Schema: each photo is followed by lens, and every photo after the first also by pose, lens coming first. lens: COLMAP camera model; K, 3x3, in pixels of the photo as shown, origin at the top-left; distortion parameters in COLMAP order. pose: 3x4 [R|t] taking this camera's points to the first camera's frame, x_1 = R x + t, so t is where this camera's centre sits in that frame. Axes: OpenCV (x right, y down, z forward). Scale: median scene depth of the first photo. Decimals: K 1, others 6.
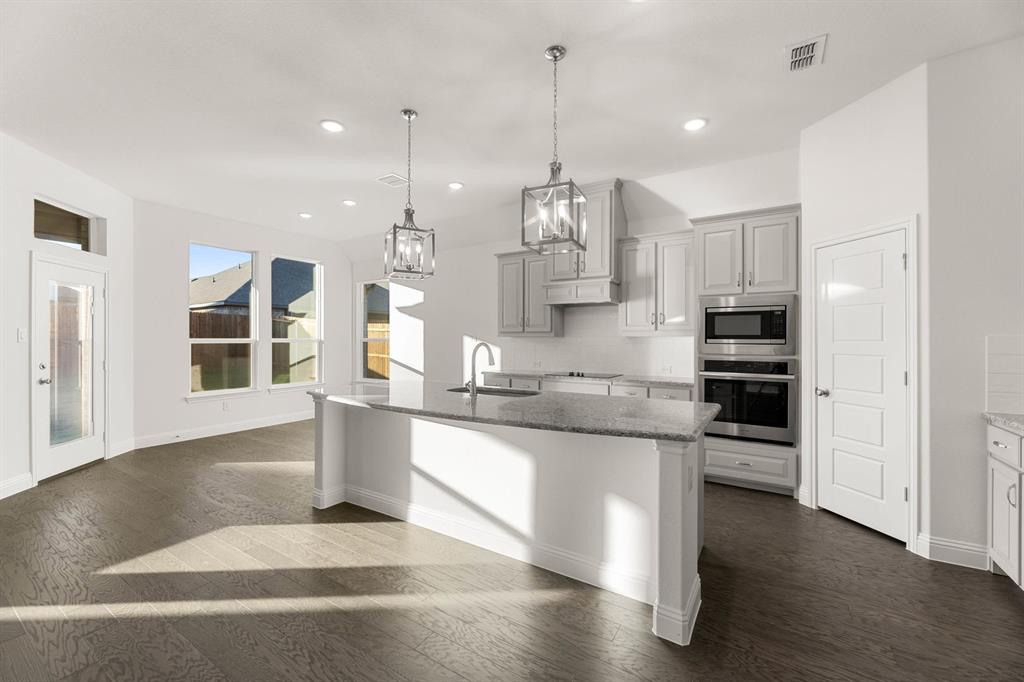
lens RADIAL K [[410.5, 0, 512.8], [0, 410.5, 337.9], [0, 0, 1]] dist [-0.003353, -0.000158]
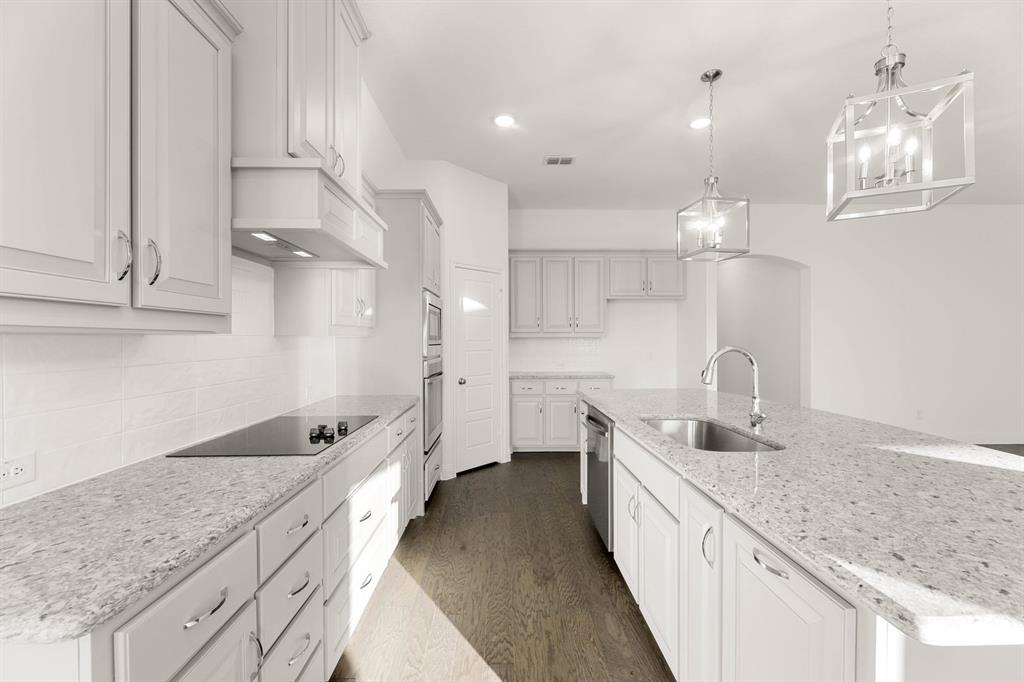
lens RADIAL K [[410.5, 0, 512.2], [0, 410.5, 338.5], [0, 0, 1]] dist [-0.003353, -0.000158]
pose [[-0.551509, -0.000372, 0.834169, -0.337554], [-0.002172, 0.999997, -0.000990, 0.000252], [-0.834166, -0.002358, -0.551508, 1.329894]]
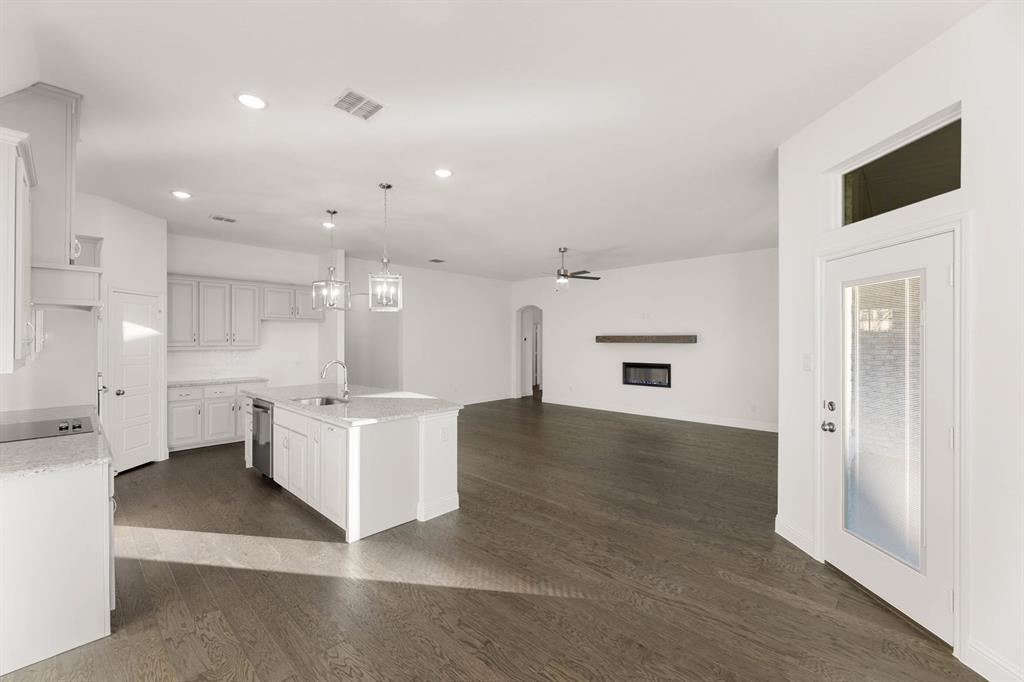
lens RADIAL K [[410.5, 0, 506.9], [0, 410.5, 340.8], [0, 0, 1]] dist [-0.003353, -0.000158]
pose [[-0.980991, -0.002717, 0.194035, -0.735195], [-0.003176, 0.999993, -0.002055, -0.043129], [-0.194028, -0.002632, -0.980992, 1.821725]]
